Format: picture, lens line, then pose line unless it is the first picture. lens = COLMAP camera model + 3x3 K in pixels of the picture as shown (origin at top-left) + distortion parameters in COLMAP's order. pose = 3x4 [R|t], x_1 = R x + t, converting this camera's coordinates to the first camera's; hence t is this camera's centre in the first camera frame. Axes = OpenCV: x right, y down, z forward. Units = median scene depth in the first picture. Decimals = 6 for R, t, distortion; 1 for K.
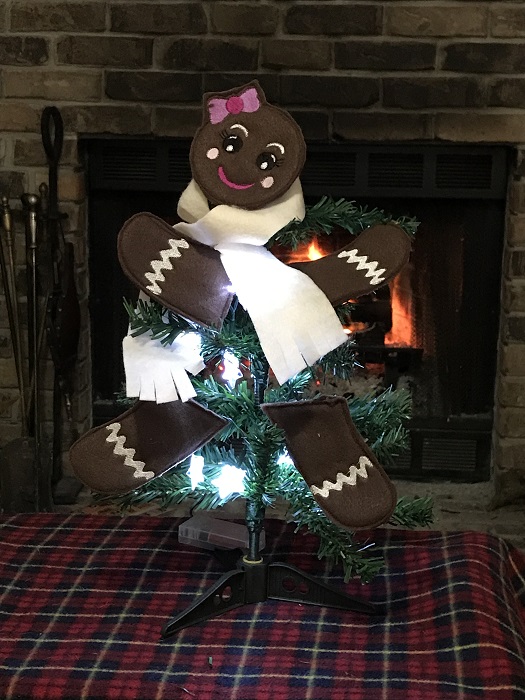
lens RADIAL K [[1342.0, 0, 248.7], [0, 1342.0, 349.6], [0, 0, 1]] dist [0.272831, 0.000000]
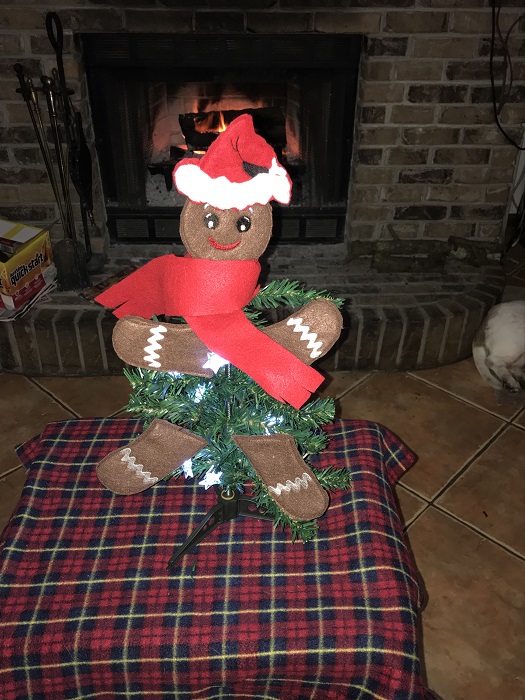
lens RADIAL K [[698.2, 0, 256.7], [0, 698.2, 348.9], [0, 0, 1]] dist [0.079790, 0.000000]
pose [[0.995614, -0.063746, 0.068480, -0.003134], [0.032822, 0.923417, 0.382391, -0.131519], [-0.087612, -0.378466, 0.921459, 0.146192]]
